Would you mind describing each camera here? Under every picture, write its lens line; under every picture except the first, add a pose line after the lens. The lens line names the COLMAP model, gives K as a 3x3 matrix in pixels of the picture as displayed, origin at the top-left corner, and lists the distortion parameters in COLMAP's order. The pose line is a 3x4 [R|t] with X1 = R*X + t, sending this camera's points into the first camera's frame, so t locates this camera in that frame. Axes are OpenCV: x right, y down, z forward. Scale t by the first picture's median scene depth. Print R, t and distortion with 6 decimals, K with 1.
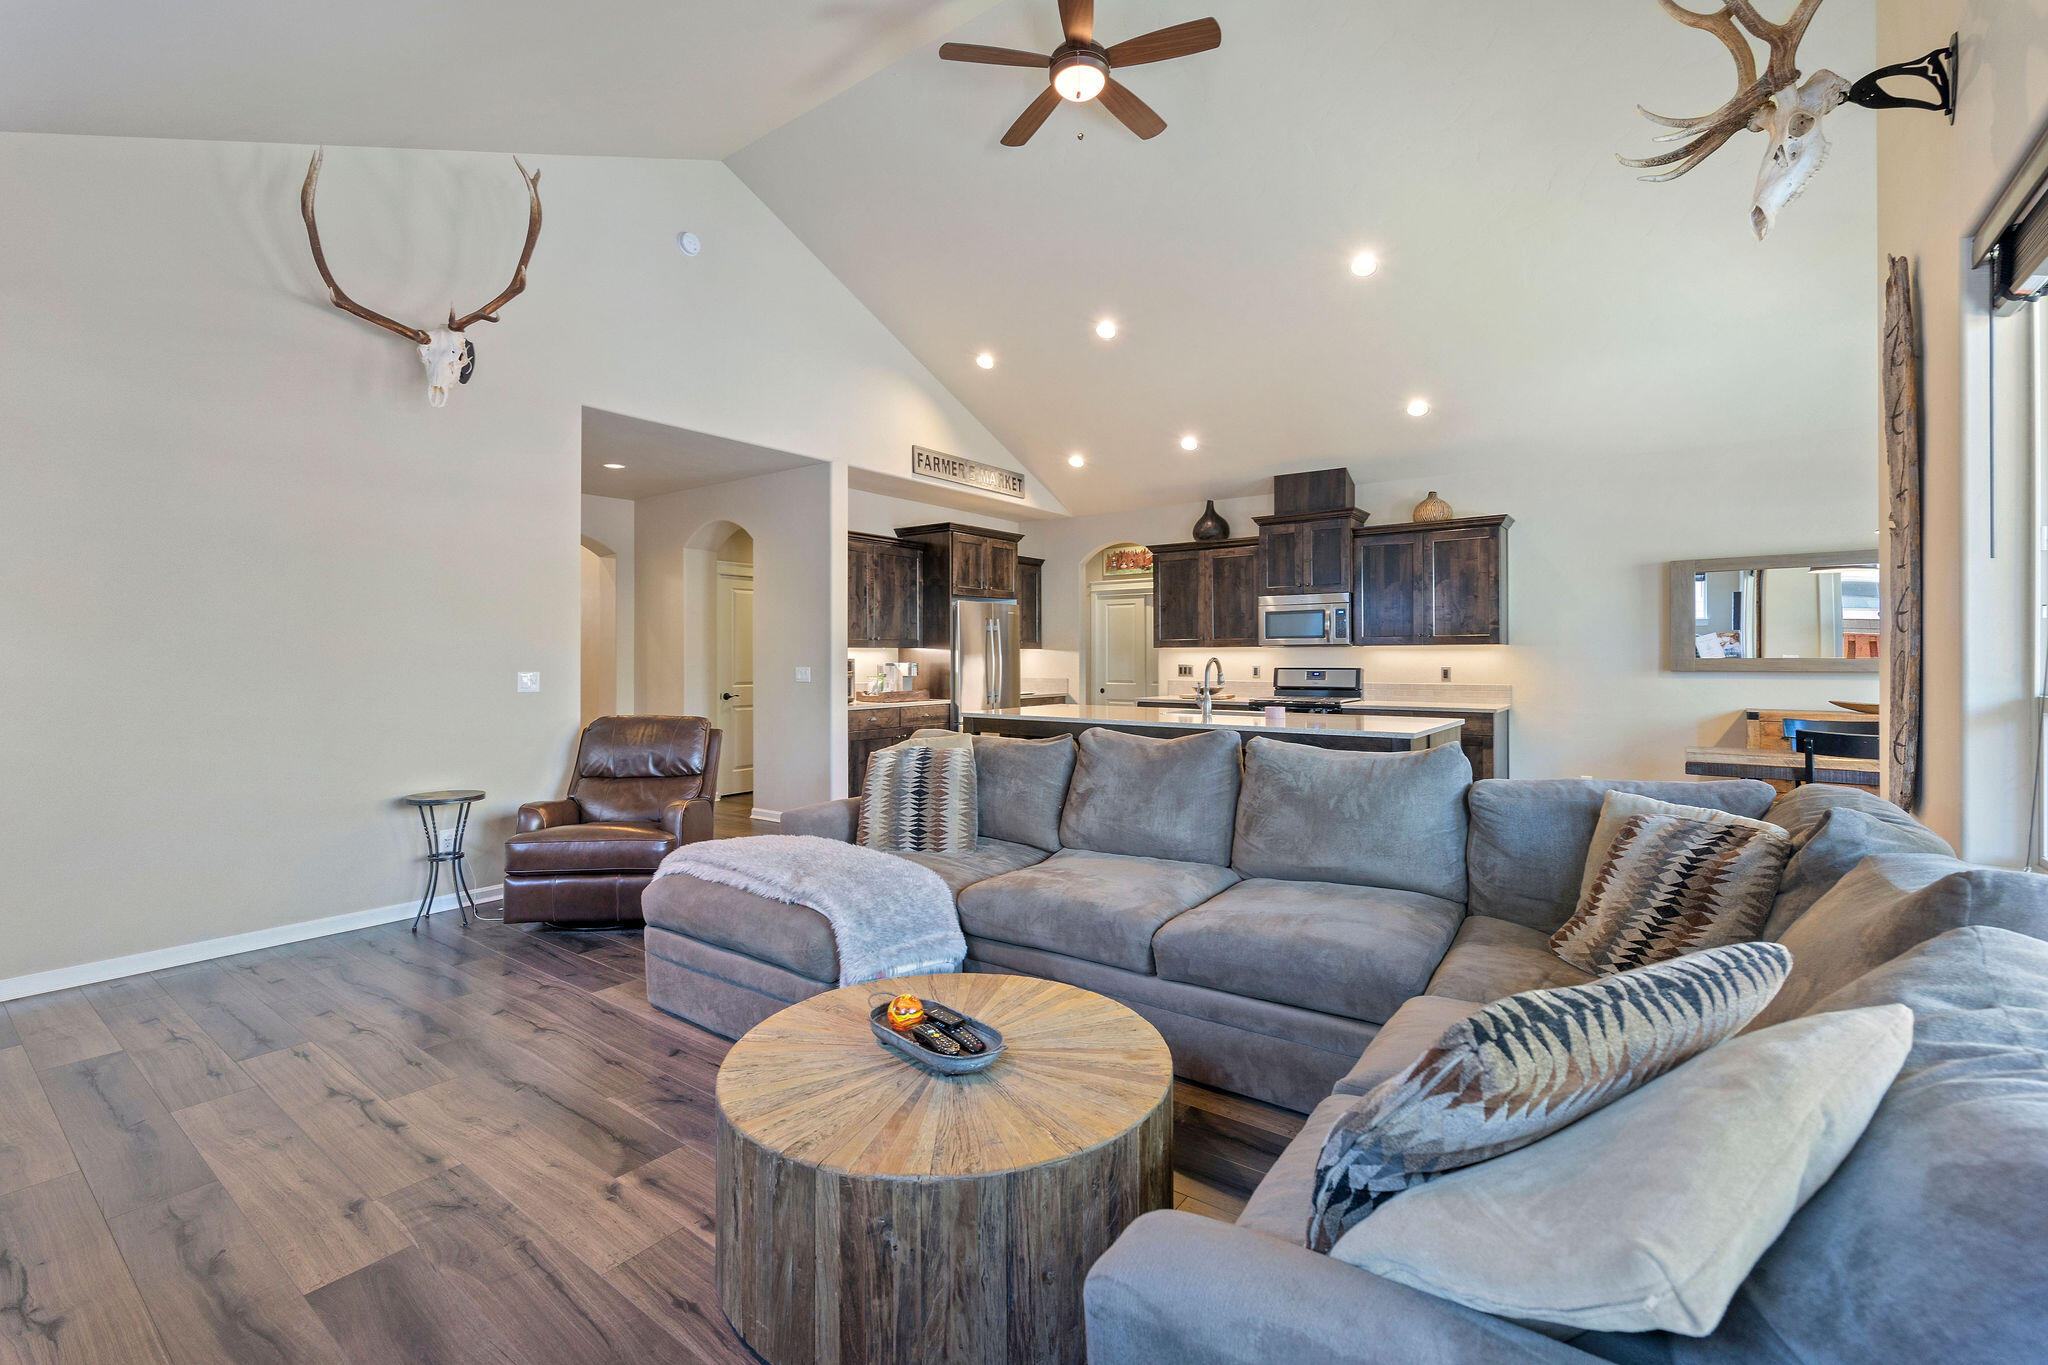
lens RADIAL K [[886.4, 0, 1024.3], [0, 886.4, 658.6], [0, 0, 1]] dist [-0.001101, 0.001112]
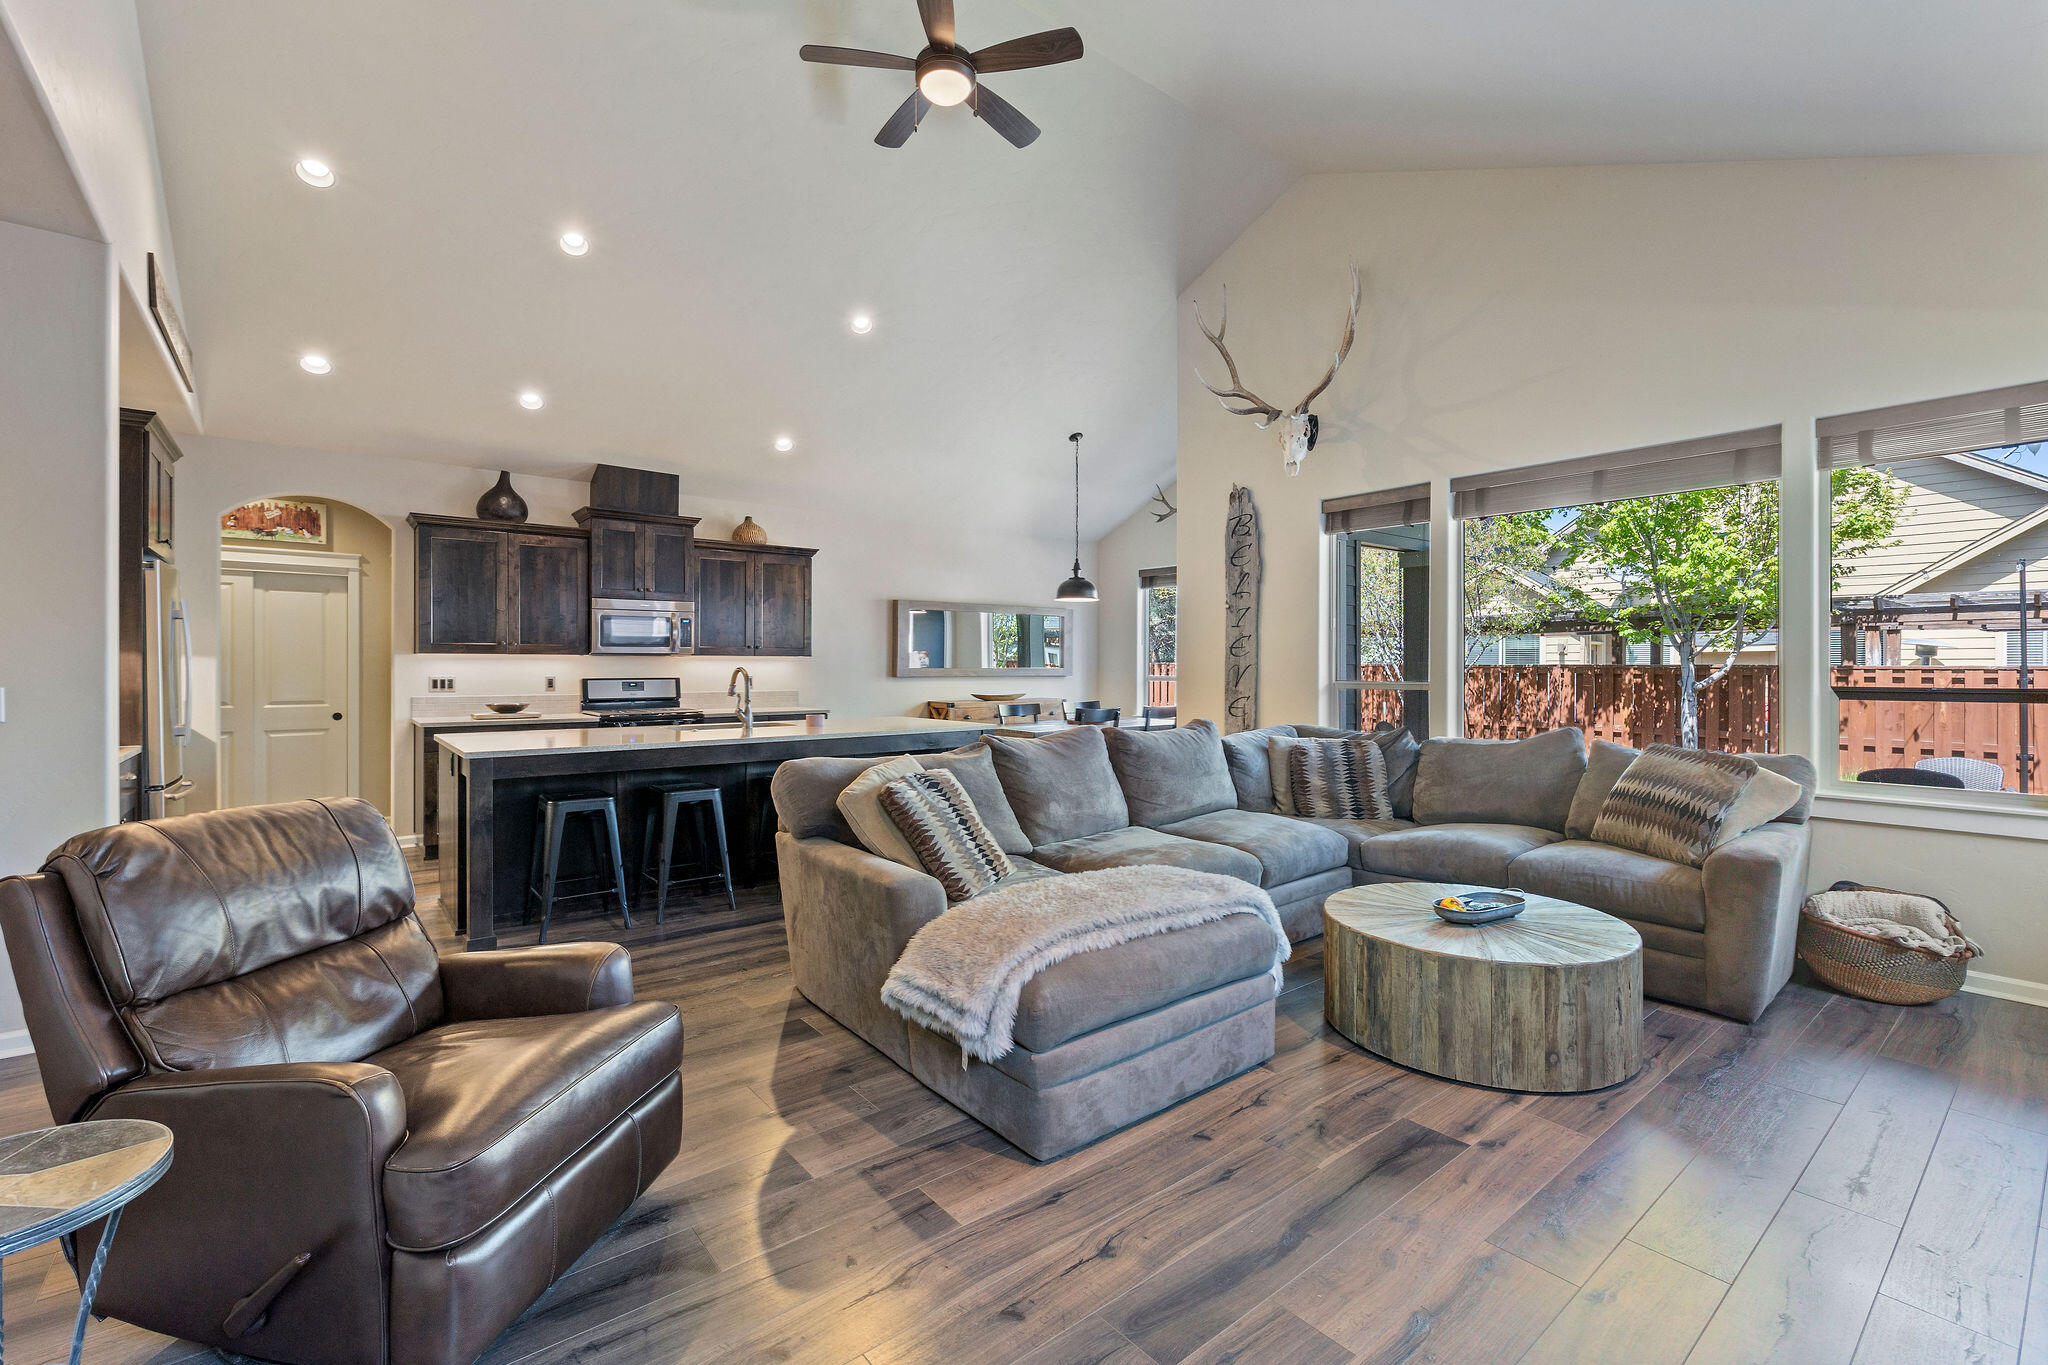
lens RADIAL K [[886.4, 0, 1024.4], [0, 886.4, 665.7], [0, 0, 1]] dist [-0.001101, 0.001112]
pose [[0.246078, 0.003101, 0.969245, -0.487535], [-0.000496, 0.999995, -0.003073, -0.000079], [-0.969250, 0.000276, 0.246079, 0.372412]]
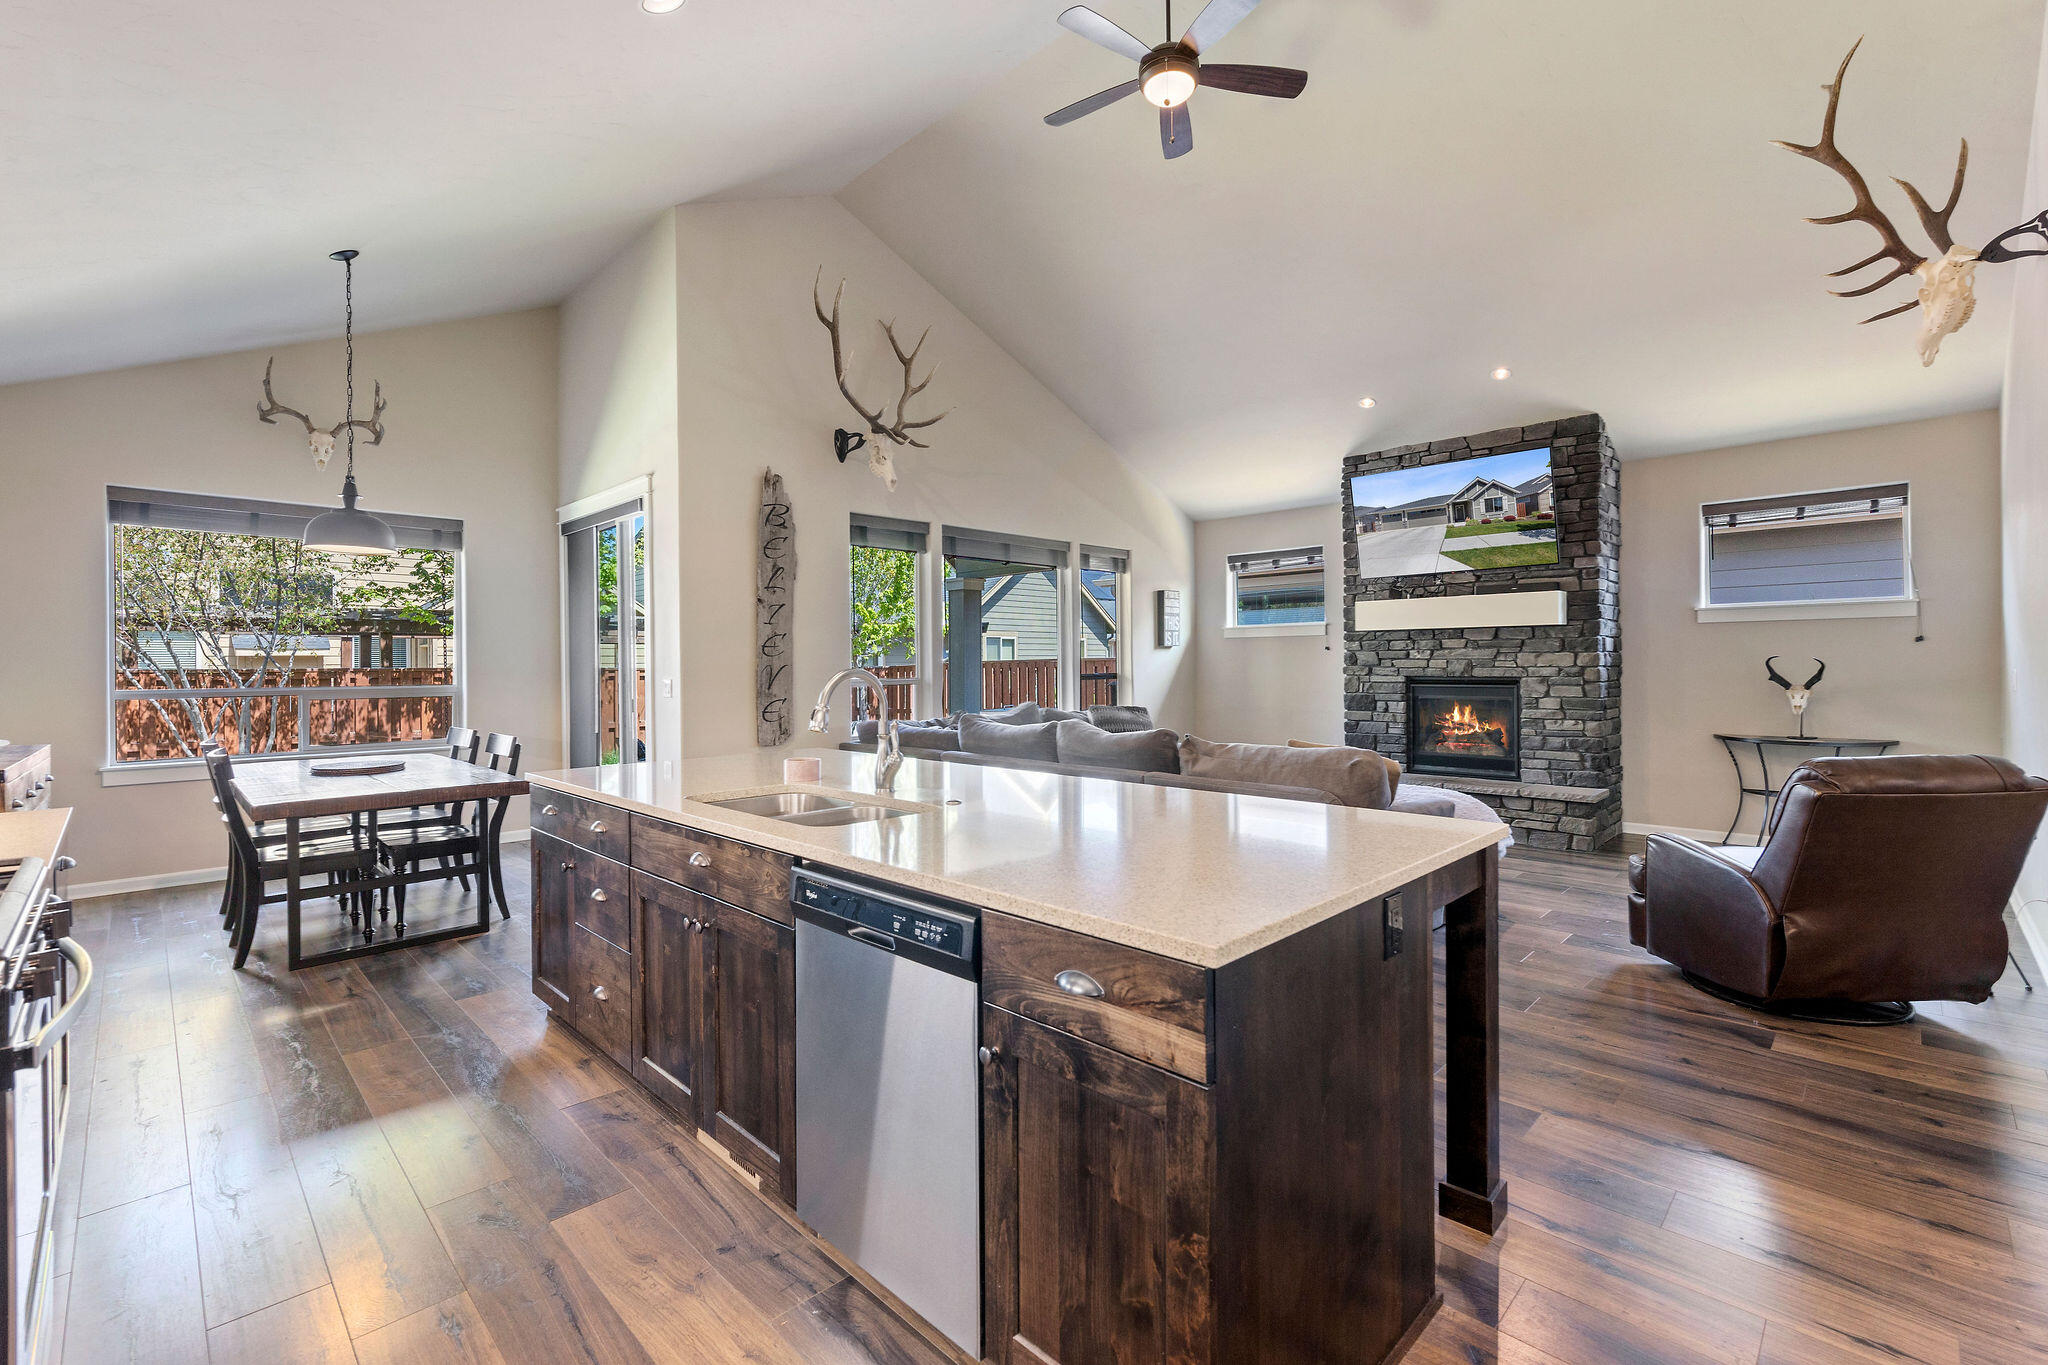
lens RADIAL K [[886.4, 0, 1029.0], [0, 886.4, 673.1], [0, 0, 1]] dist [-0.001101, 0.001112]
pose [[-0.989794, 0.009365, 0.142196, 0.045988], [0.010855, 0.999894, 0.009707, -0.002045], [-0.142090, 0.011152, -0.989791, 1.118085]]
